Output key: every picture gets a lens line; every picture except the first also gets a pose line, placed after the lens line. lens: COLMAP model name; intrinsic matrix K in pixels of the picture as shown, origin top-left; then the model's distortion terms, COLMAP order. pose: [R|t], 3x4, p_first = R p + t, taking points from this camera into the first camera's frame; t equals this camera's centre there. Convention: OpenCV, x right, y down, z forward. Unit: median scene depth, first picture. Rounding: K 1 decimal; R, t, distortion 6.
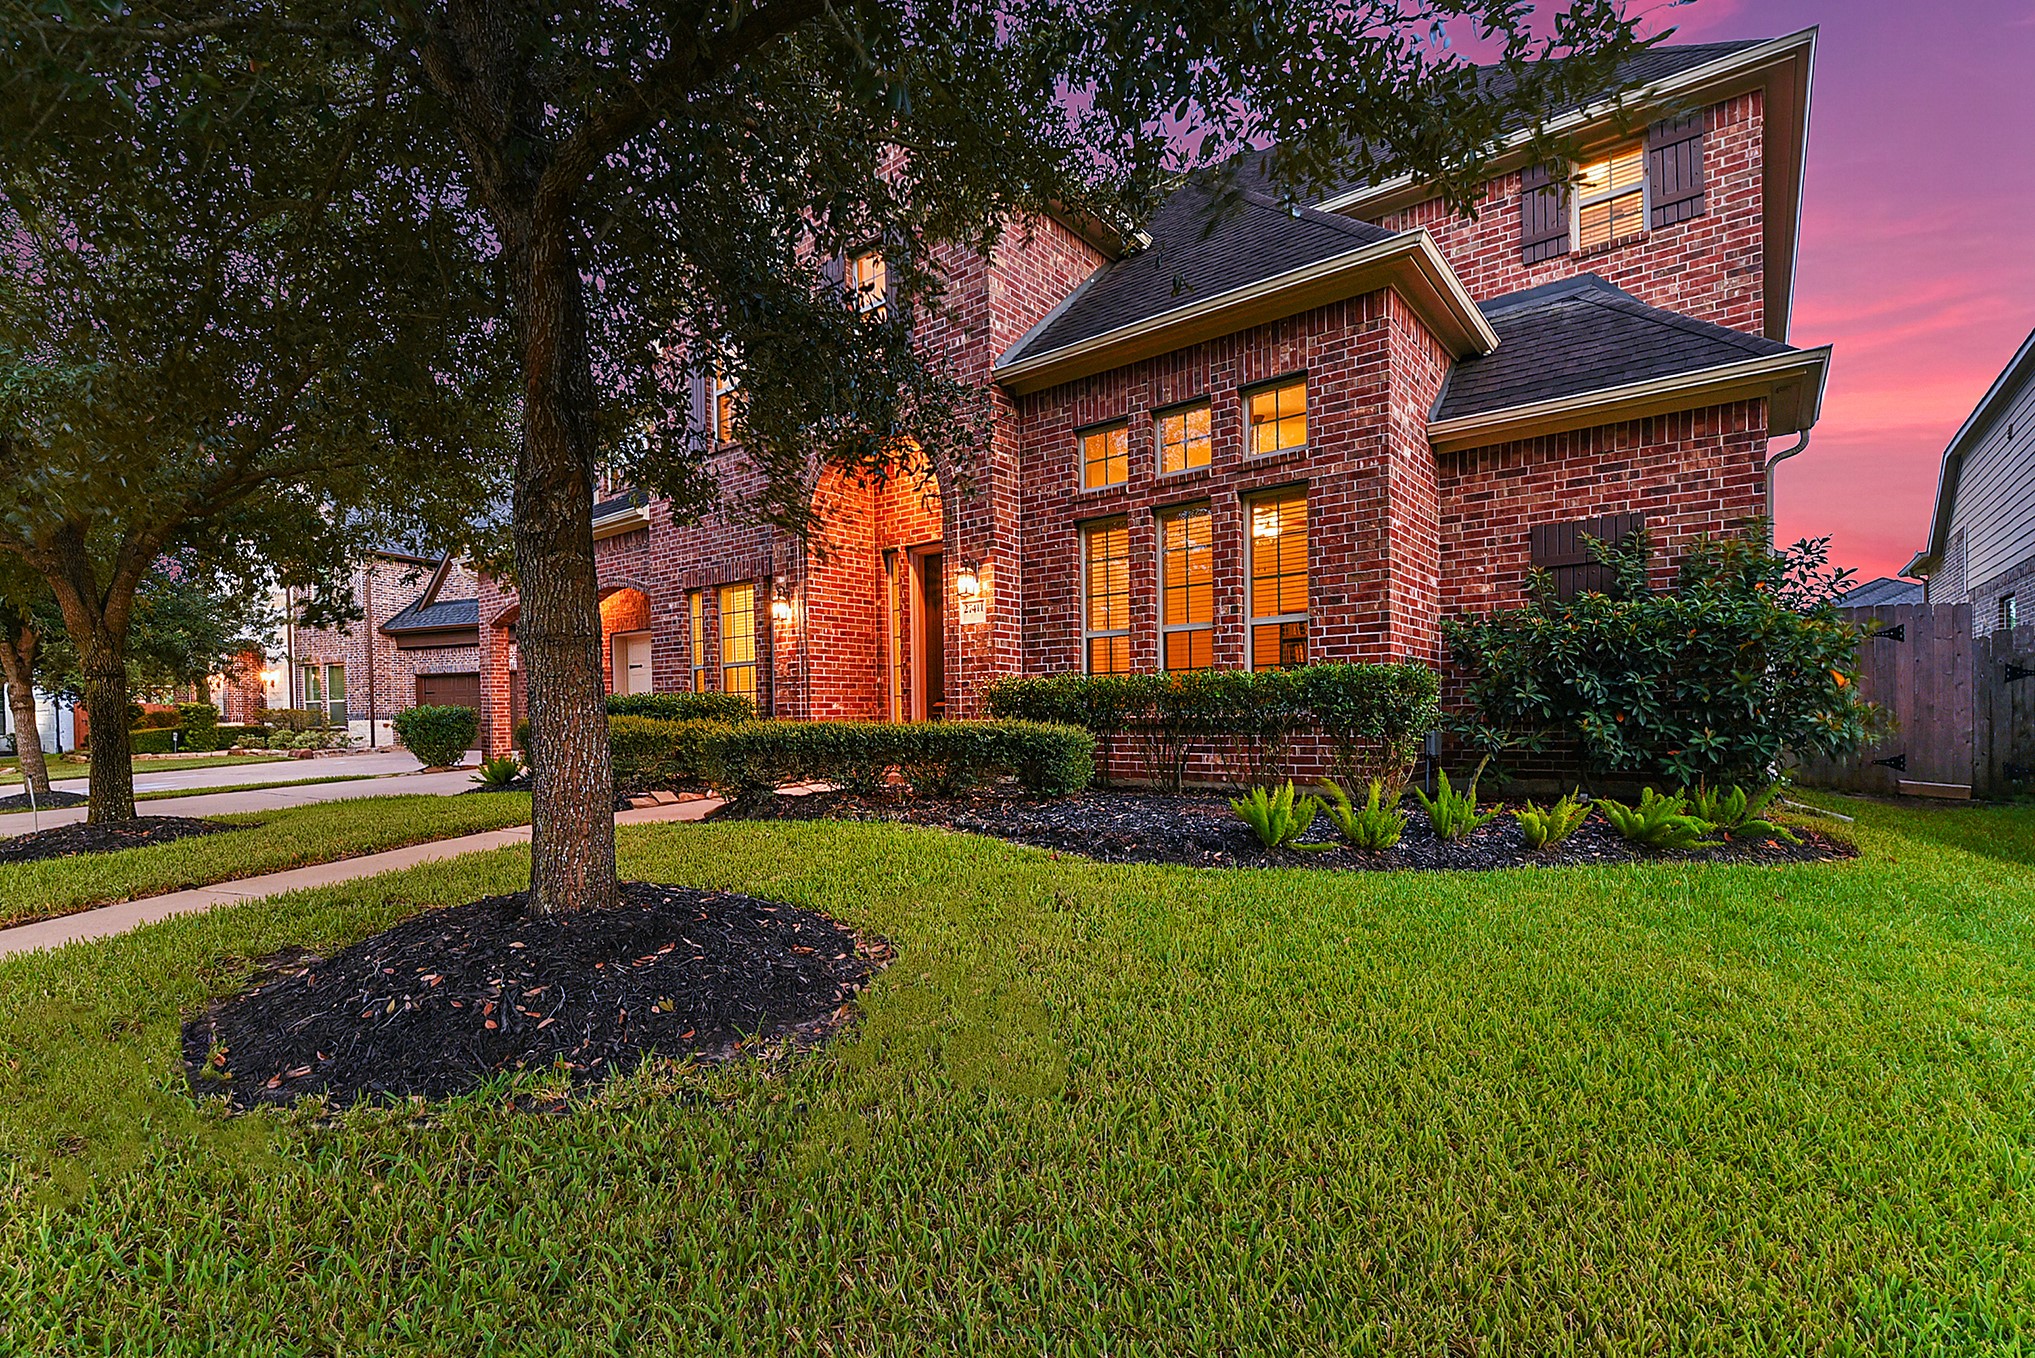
lens RADIAL K [[942.2, 0, 1019.5], [0, 942.2, 751.9], [0, 0, 1]] dist [-0.000304, -0.000132]
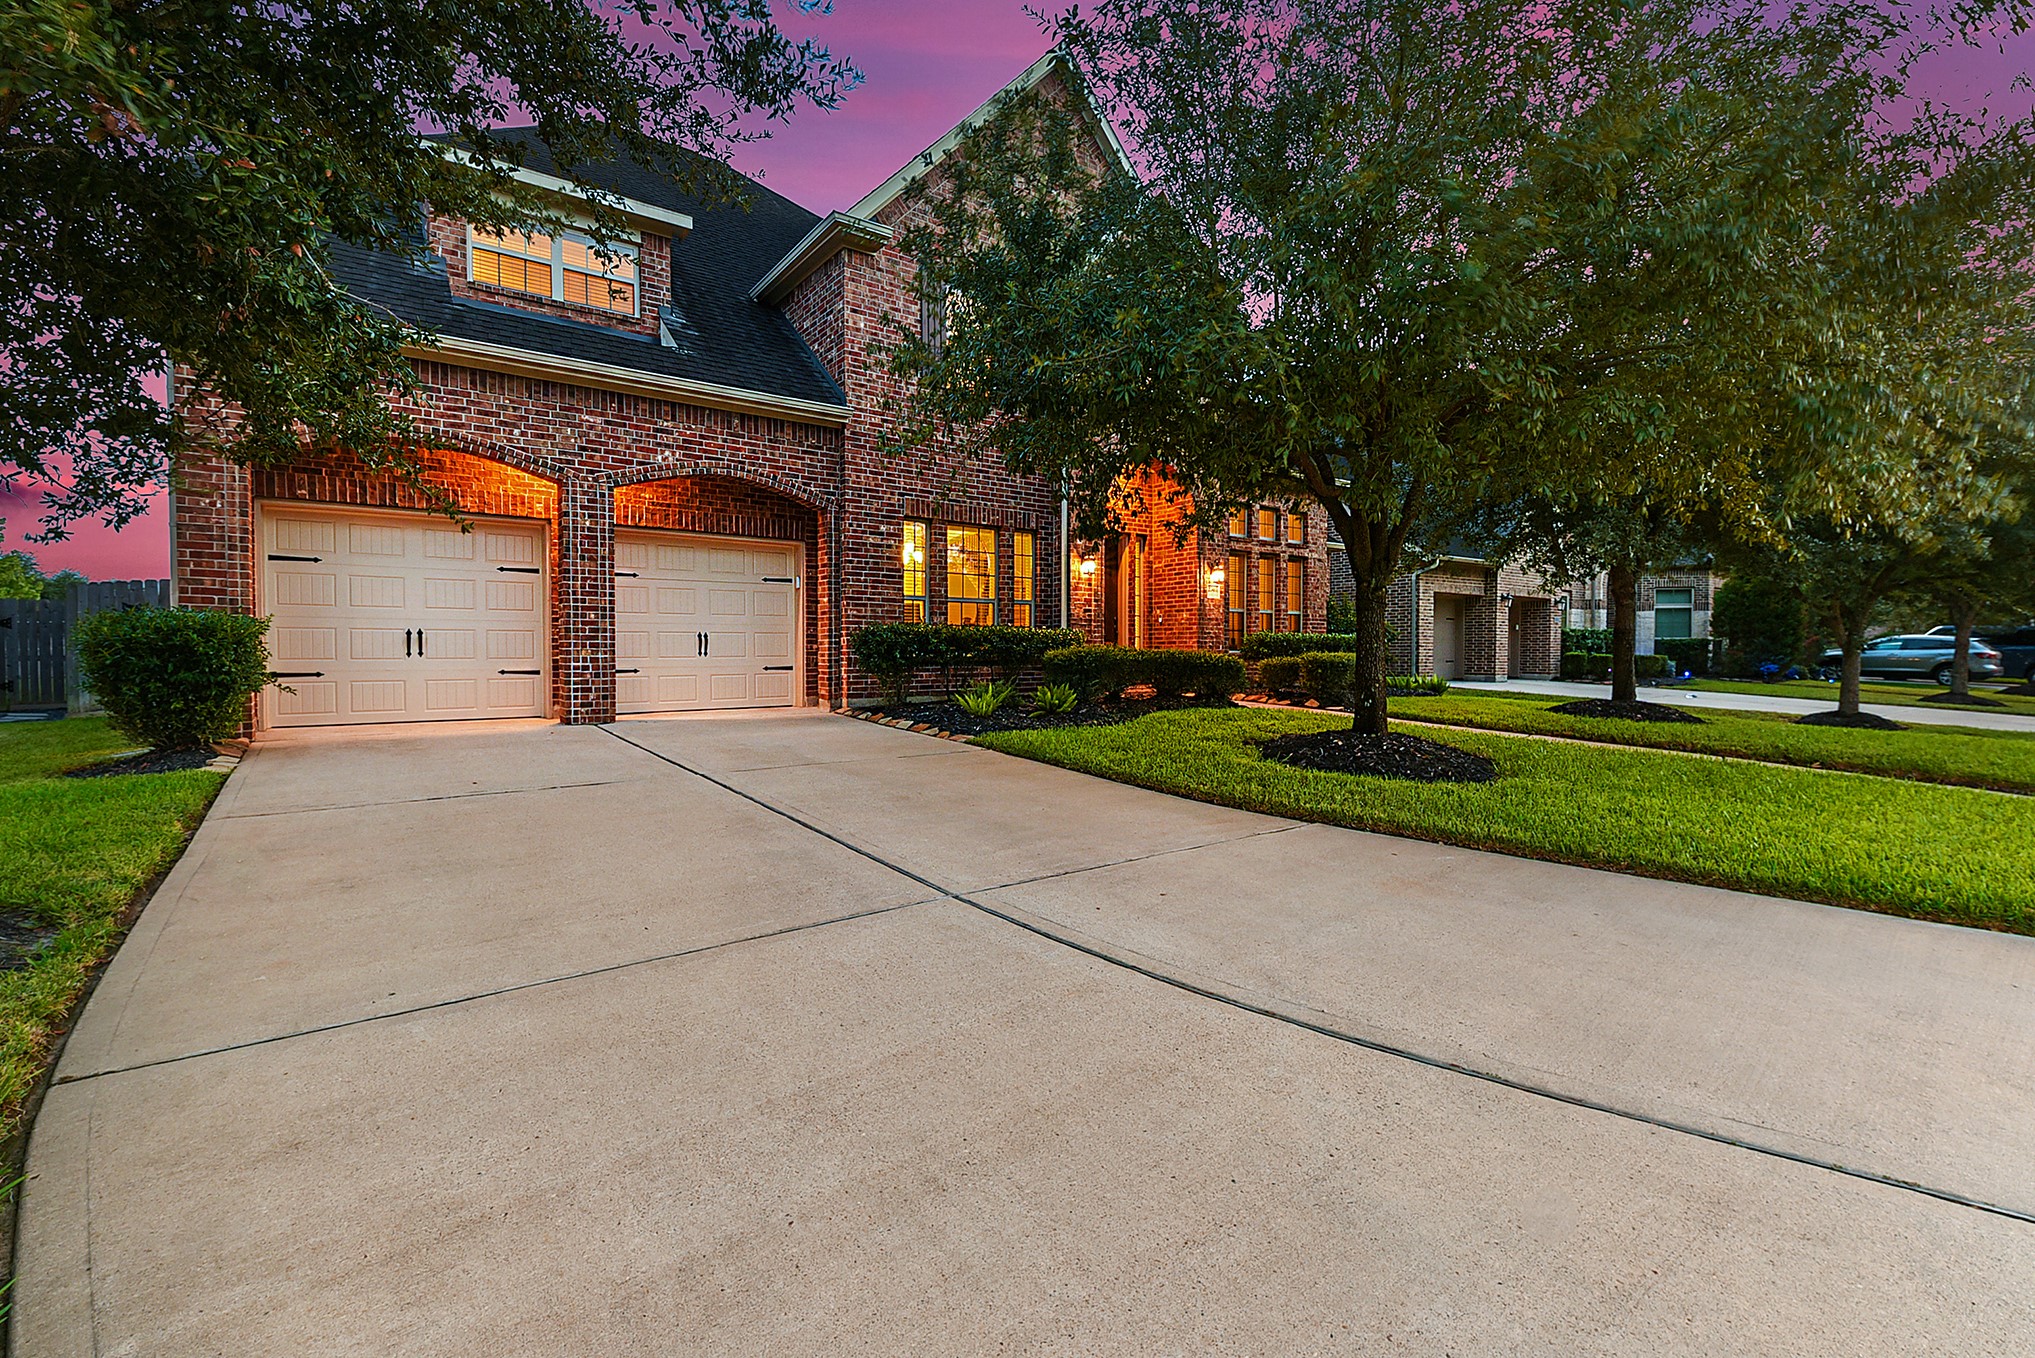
lens RADIAL K [[882.1, 0, 1024.2], [0, 882.1, 719.8], [0, 0, 1]] dist [0.000232, -0.000938]
pose [[0.237607, -0.061977, 0.969382, -2.024760], [0.033447, 0.997893, 0.055602, -0.015281], [-0.970785, 0.019211, 0.239179, 1.115959]]
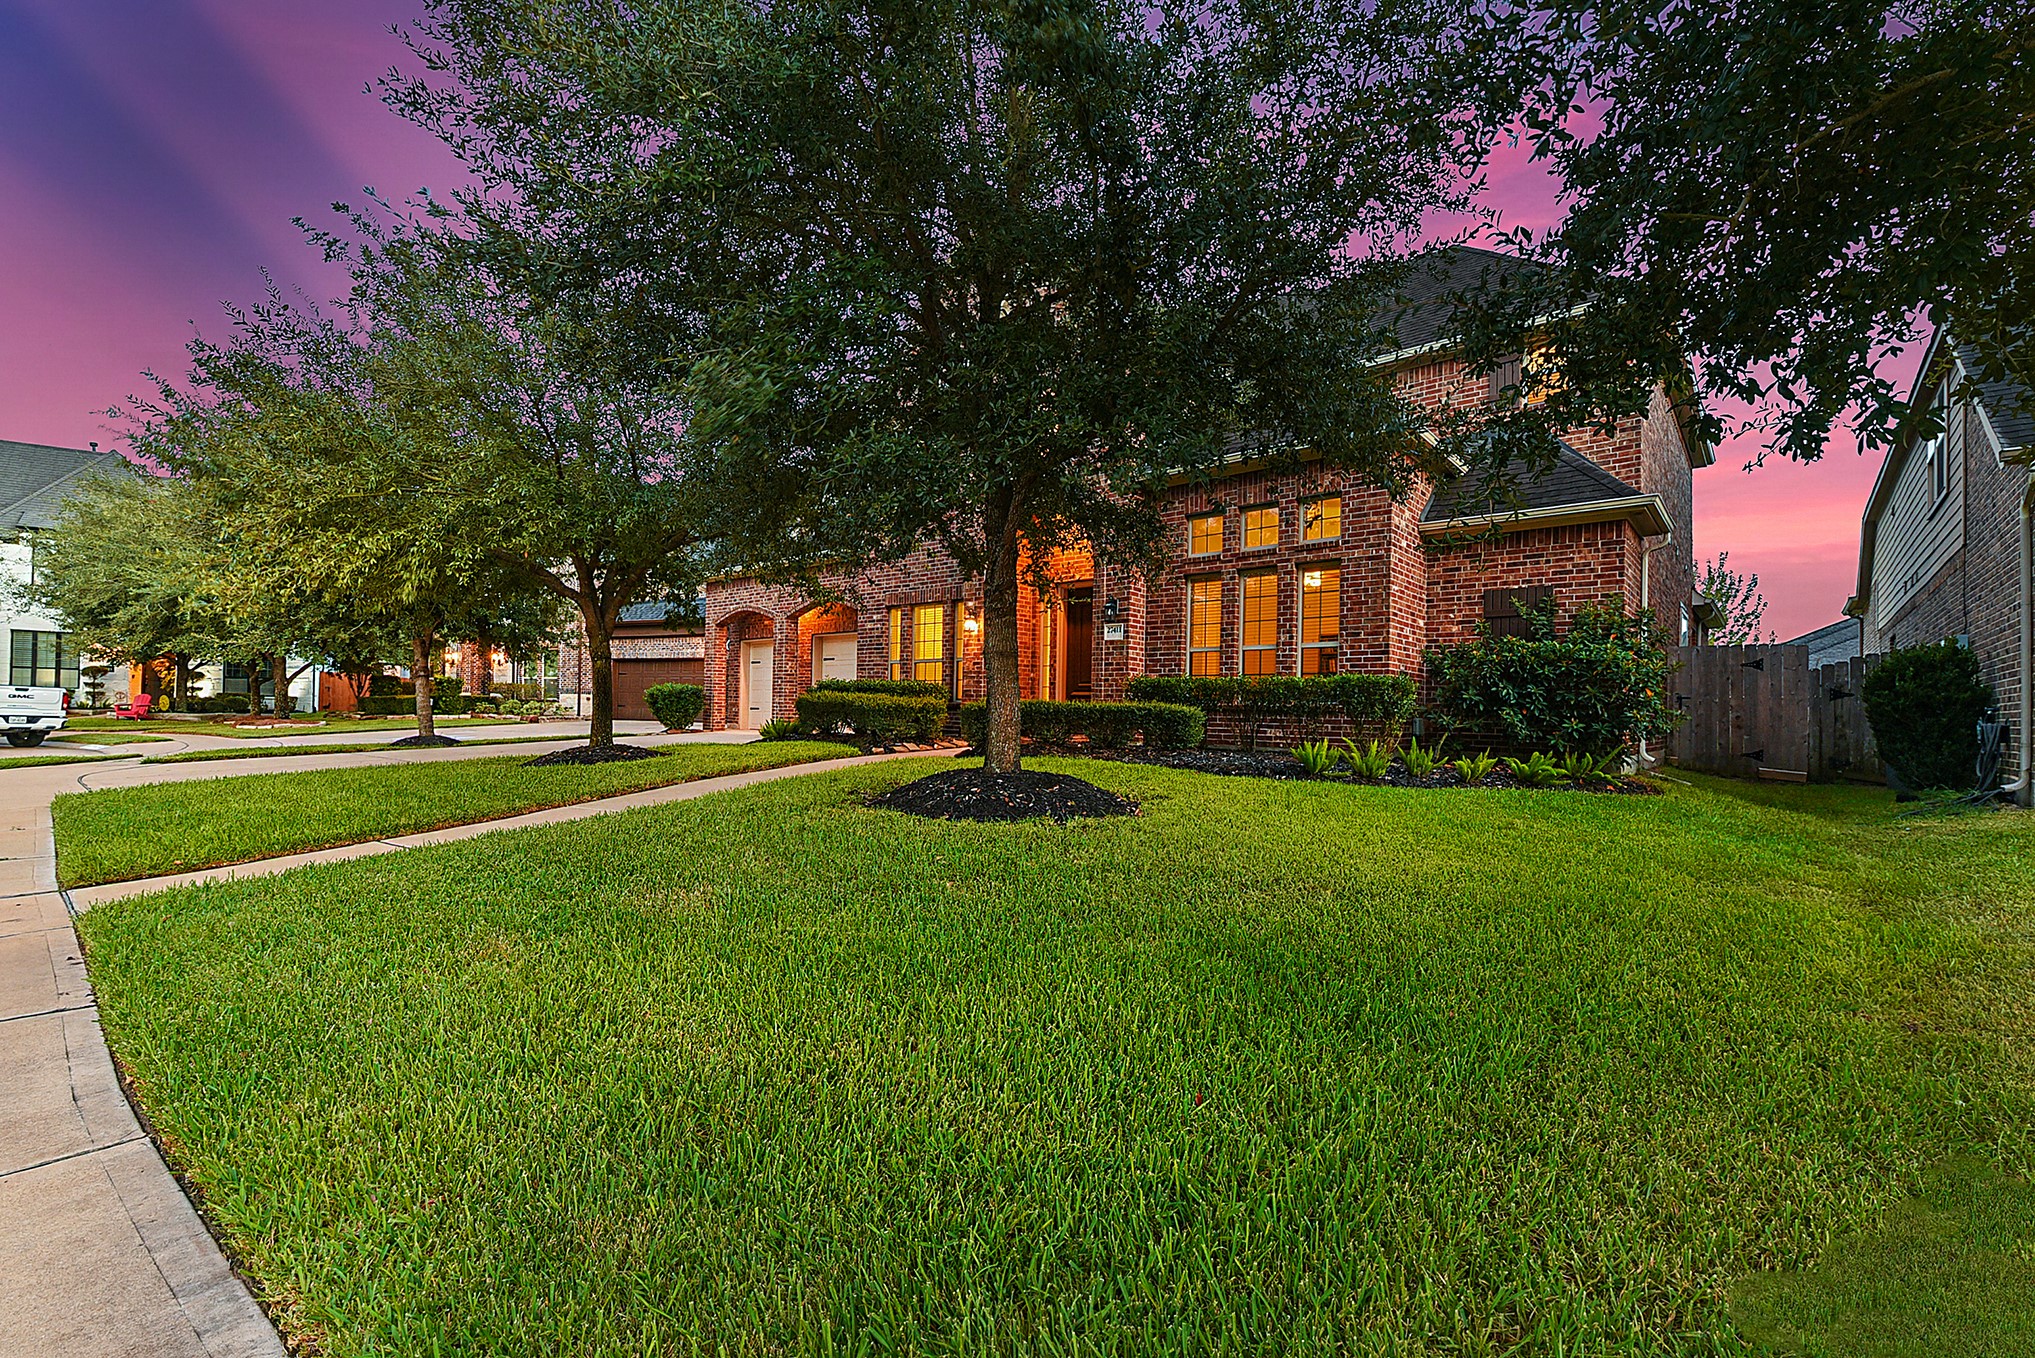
lens RADIAL K [[882.1, 0, 1024.2], [0, 882.1, 719.8], [0, 0, 1]] dist [0.000232, -0.000938]
pose [[0.998422, 0.033050, -0.045398, -0.144291], [-0.034304, 0.999043, -0.027126, 0.040800], [0.044458, 0.028641, 0.998601, -0.483327]]
